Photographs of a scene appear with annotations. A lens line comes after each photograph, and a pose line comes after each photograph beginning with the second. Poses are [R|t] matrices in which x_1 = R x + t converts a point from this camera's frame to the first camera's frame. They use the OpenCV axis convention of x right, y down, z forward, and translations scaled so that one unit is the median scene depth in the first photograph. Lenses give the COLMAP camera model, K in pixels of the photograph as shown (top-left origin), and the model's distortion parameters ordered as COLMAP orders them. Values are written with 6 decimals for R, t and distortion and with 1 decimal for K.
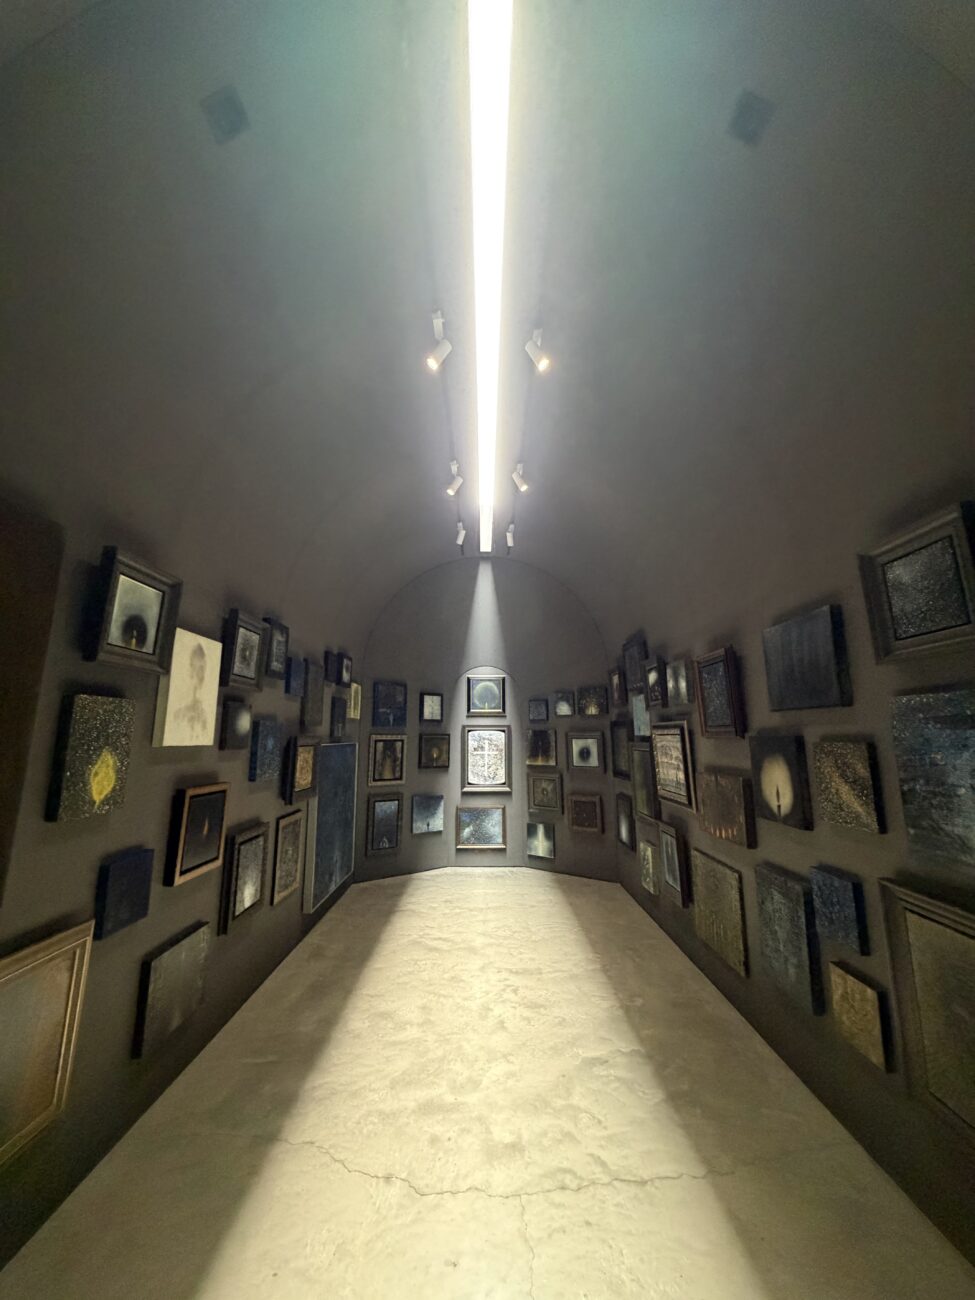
lens RADIAL K [[523.3, 0, 488.4], [0, 523.3, 643.7], [0, 0, 1]] dist [-0.001731, 0.001300]
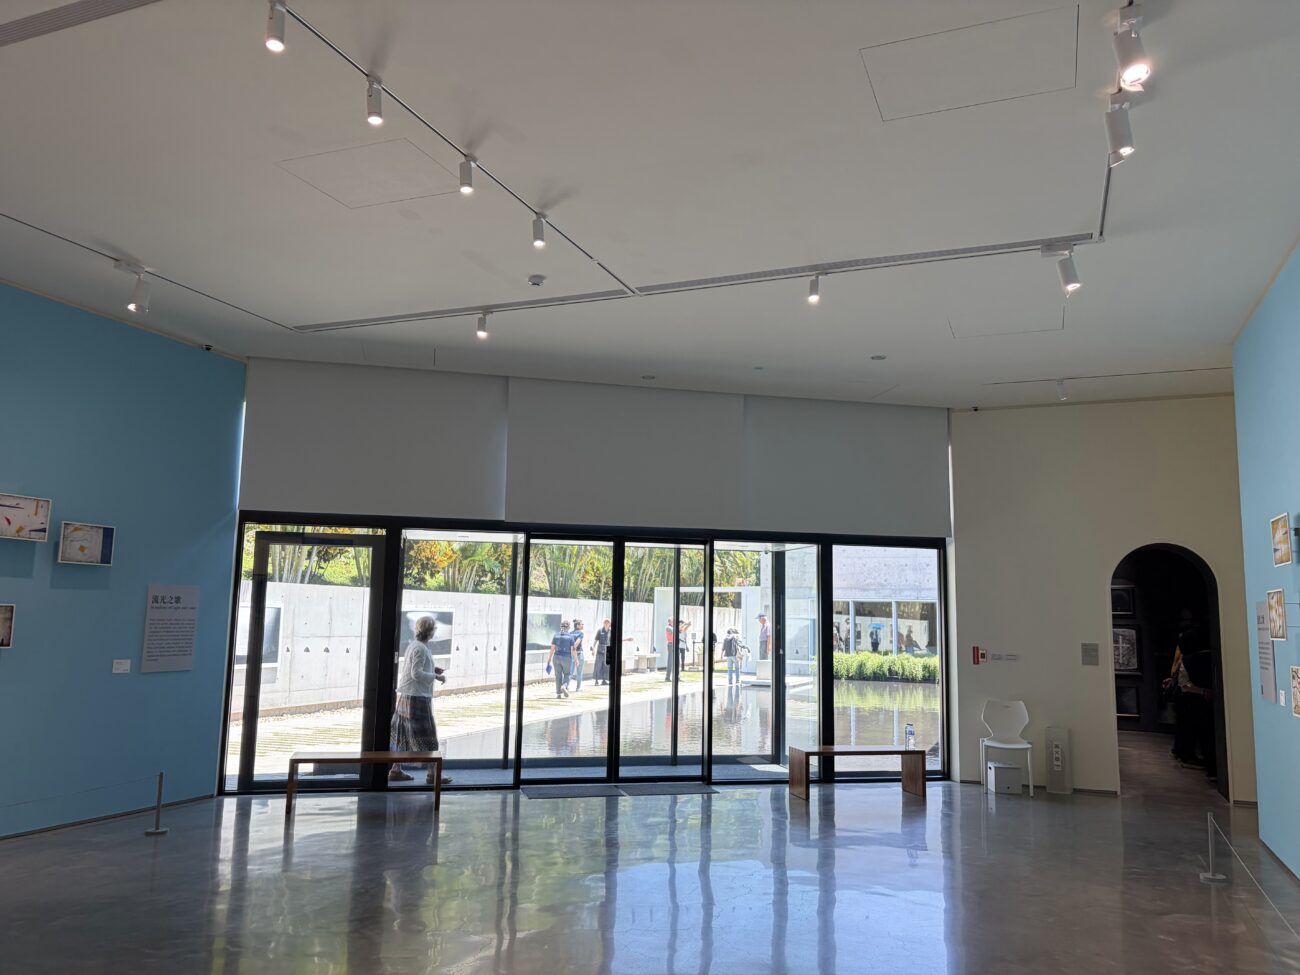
lens RADIAL K [[984.0, 0, 649.6], [0, 984.0, 487.4], [0, 0, 1]] dist [0.024307, -0.014829]
pose [[0.923181, -0.030808, -0.383128, -0.270075], [0.049096, 0.998069, 0.038045, -0.694537], [0.381216, -0.053932, 0.922911, -3.514957]]
